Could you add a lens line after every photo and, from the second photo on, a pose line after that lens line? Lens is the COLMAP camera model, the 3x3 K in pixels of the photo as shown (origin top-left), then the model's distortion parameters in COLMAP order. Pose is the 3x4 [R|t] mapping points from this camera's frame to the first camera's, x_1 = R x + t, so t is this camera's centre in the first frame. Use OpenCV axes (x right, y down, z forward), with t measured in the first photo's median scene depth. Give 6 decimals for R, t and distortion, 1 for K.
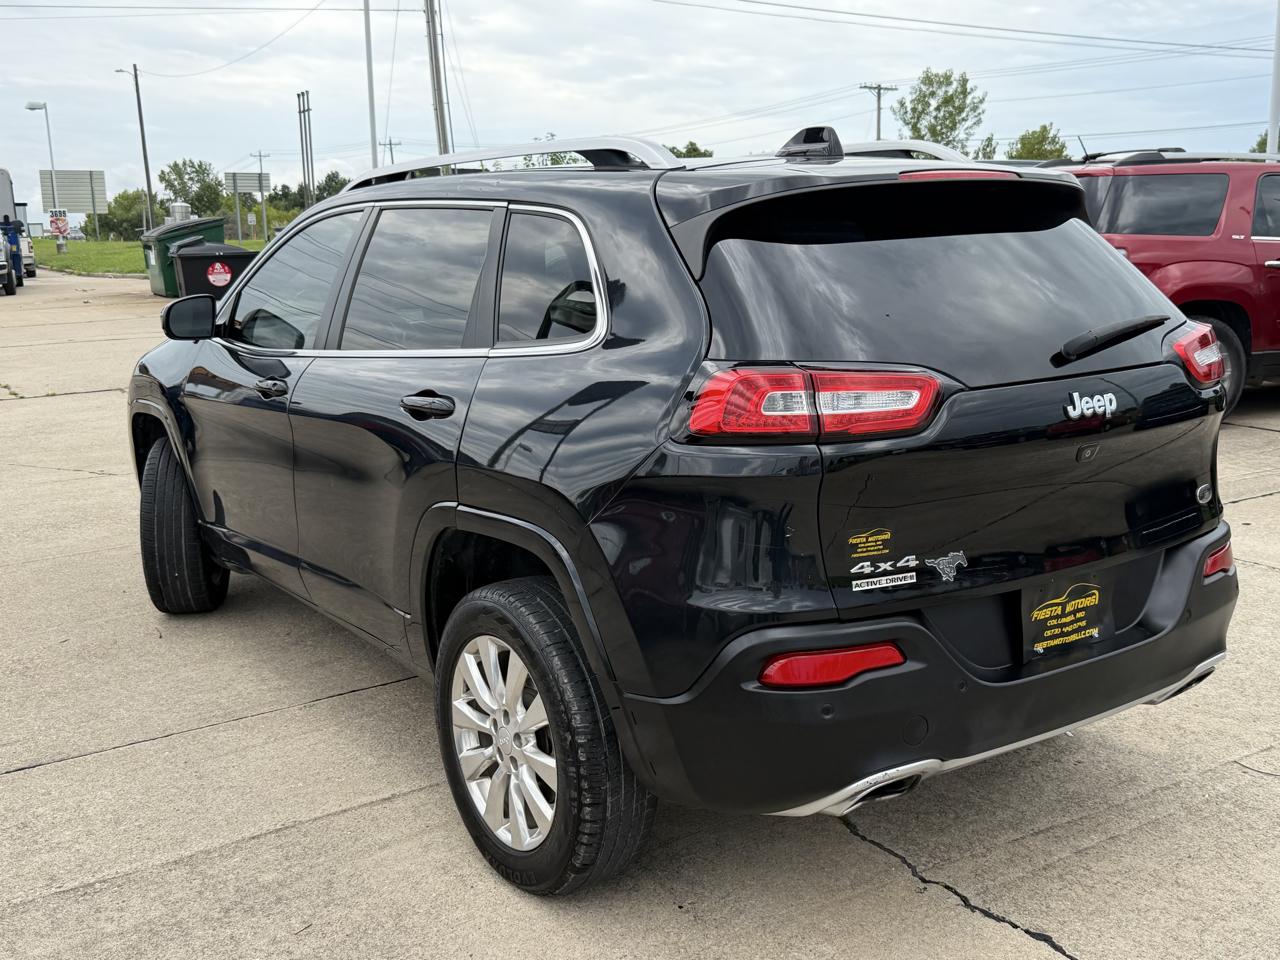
lens RADIAL K [[1096.4, 0, 638.1], [0, 1096.4, 528.5], [0, 0, 1]] dist [0.115883, -0.194849]
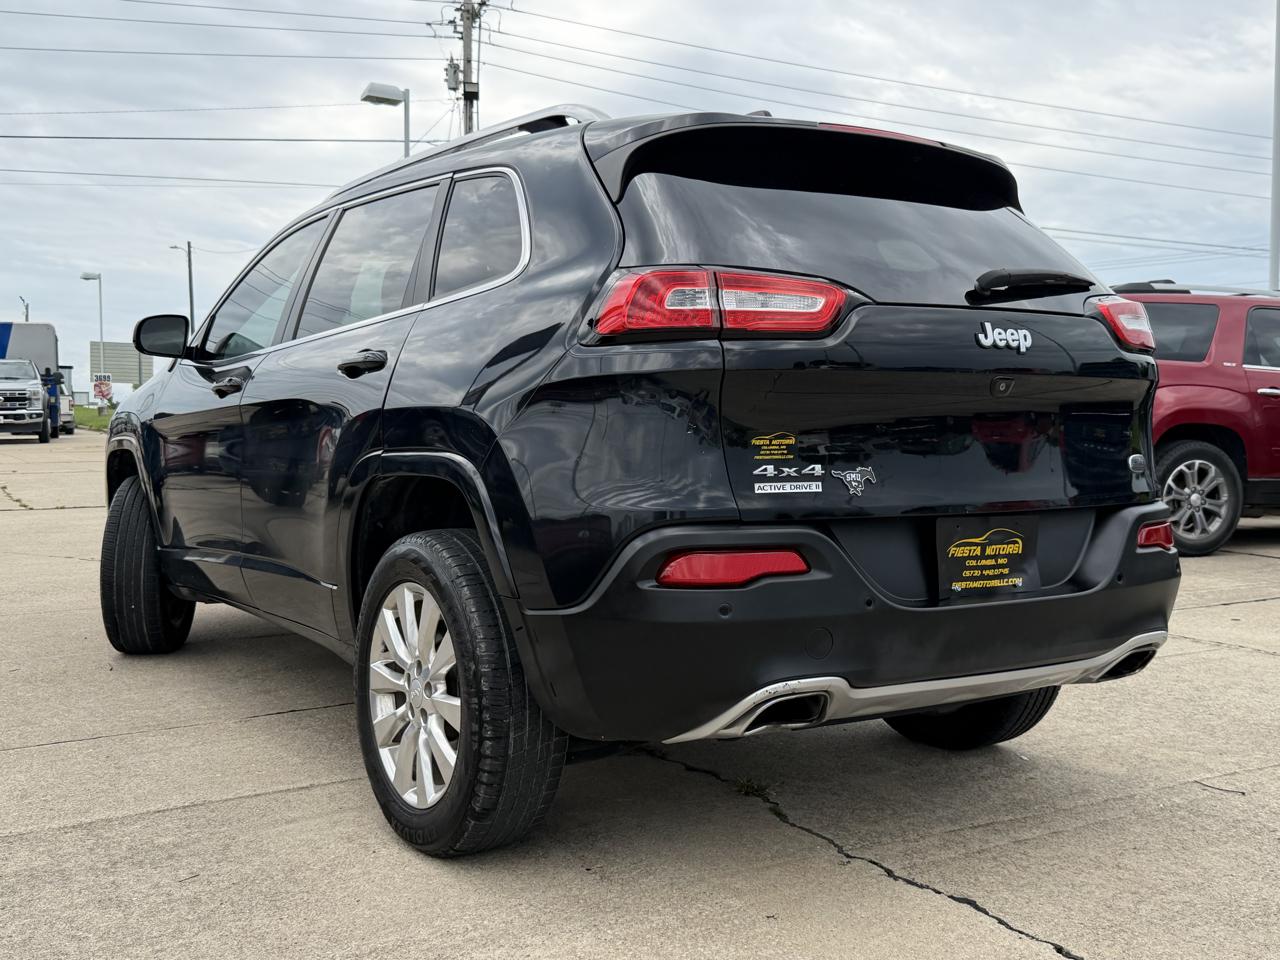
lens RADIAL K [[1109.9, 0, 639.6], [0, 1109.9, 545.5], [0, 0, 1]] dist [0.109859, -0.211923]
pose [[0.999324, 0.031879, -0.018305, 0.088417], [-0.034119, 0.989696, -0.139057, 0.194099], [0.013684, 0.139587, 0.990115, 0.017173]]
